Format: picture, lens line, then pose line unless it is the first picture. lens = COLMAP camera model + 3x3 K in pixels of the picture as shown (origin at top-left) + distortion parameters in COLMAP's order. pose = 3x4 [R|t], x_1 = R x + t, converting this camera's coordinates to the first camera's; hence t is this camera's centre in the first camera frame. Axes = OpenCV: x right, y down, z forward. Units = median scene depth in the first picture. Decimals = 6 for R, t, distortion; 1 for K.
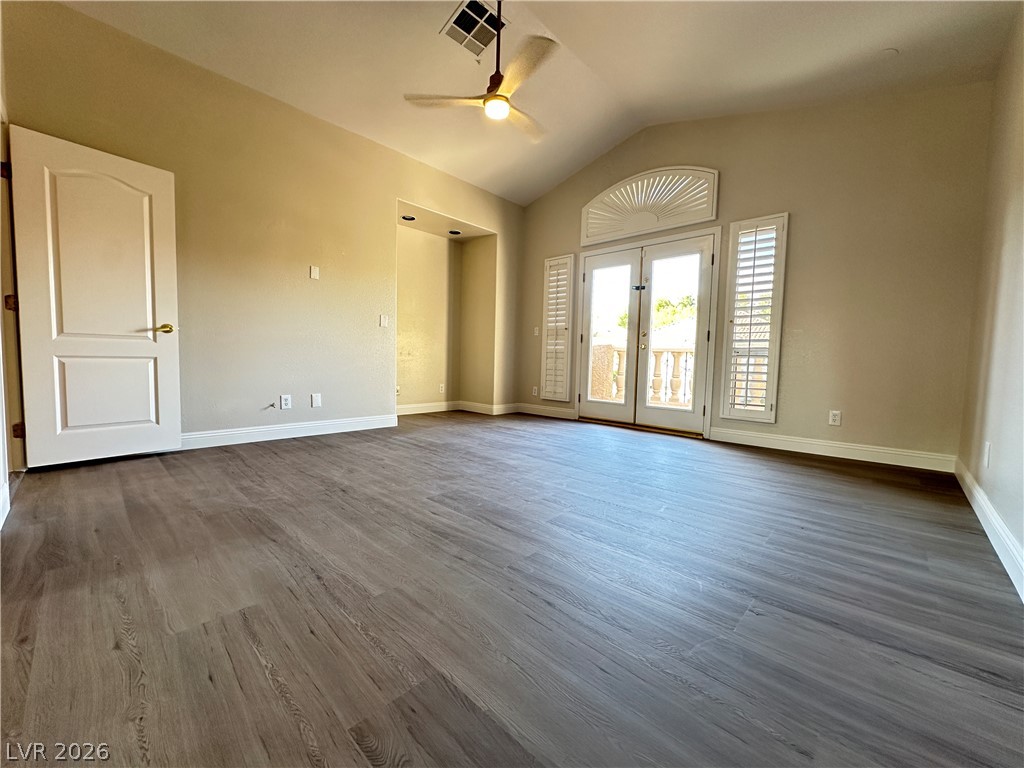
lens RADIAL K [[408.2, 0, 511.5], [0, 408.2, 387.2], [0, 0, 1]] dist [-0.001988, 0.000782]
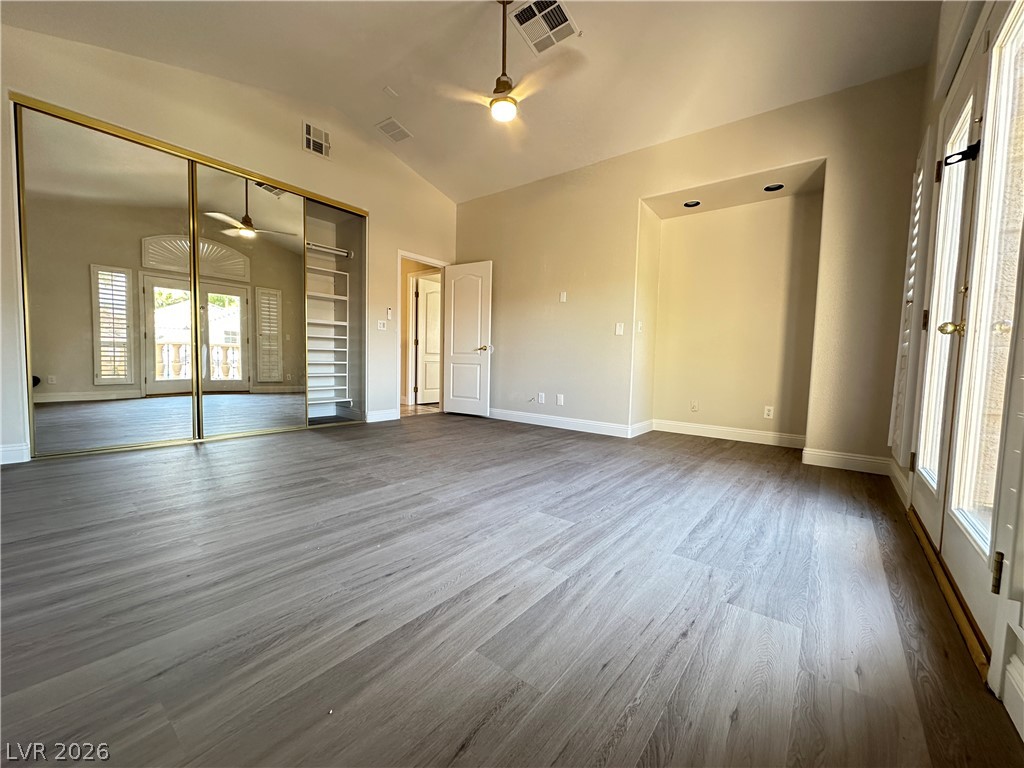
lens RADIAL K [[408.2, 0, 508.5], [0, 408.2, 383.7], [0, 0, 1]] dist [-0.001988, 0.000782]
pose [[0.092008, 0.035198, -0.995136, 0.979481], [-0.091830, 0.995416, 0.026718, -0.046819], [0.991515, 0.088925, 0.094818, 0.970193]]
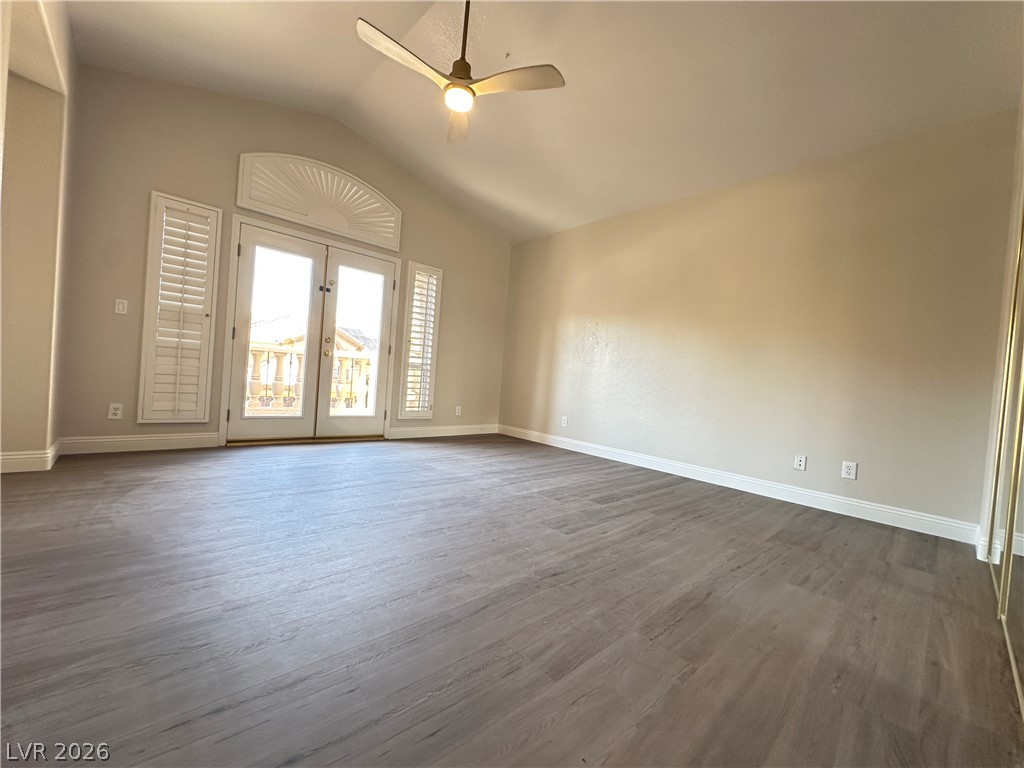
lens RADIAL K [[408.2, 0, 510.1], [0, 408.2, 386.3], [0, 0, 1]] dist [-0.001988, 0.000782]
pose [[0.072025, -0.039568, 0.996618, -0.922086], [-0.006813, 0.999170, 0.040161, -0.102139], [-0.997380, -0.009683, 0.071695, 0.817111]]
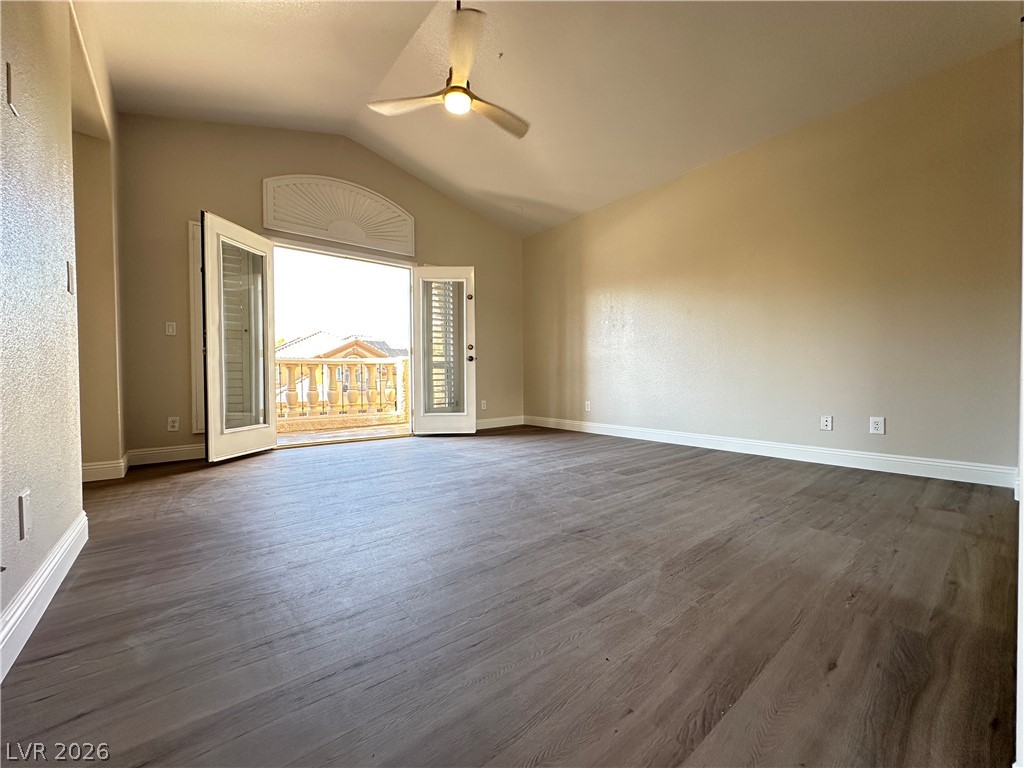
lens RADIAL K [[408.2, 0, 510.3], [0, 408.2, 387.0], [0, 0, 1]] dist [-0.001988, 0.000782]
pose [[0.130090, -0.047206, 0.990378, -0.969160], [0.077299, 0.996309, 0.037335, -0.059445], [-0.988484, 0.071698, 0.133259, 0.799585]]
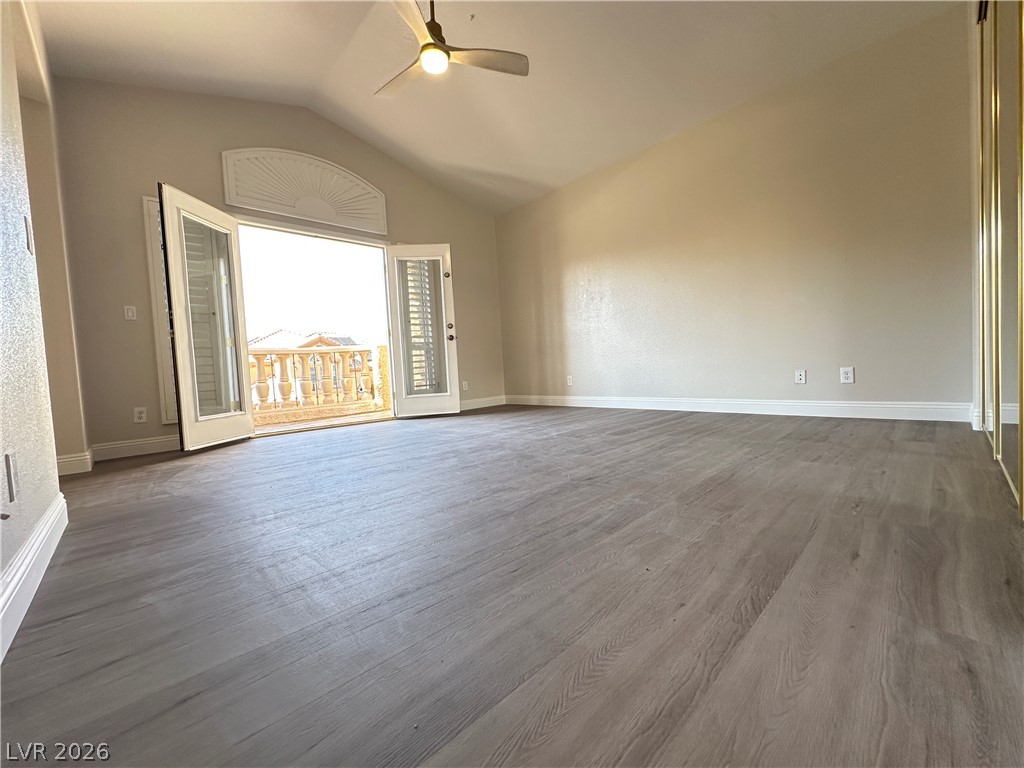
lens RADIAL K [[408.2, 0, 510.3], [0, 408.2, 387.0], [0, 0, 1]] dist [-0.001988, 0.000782]
pose [[0.053678, -0.070671, 0.996054, -0.974361], [0.124018, 0.990241, 0.063575, -0.002614], [-0.990827, 0.120117, 0.061919, 0.859642]]
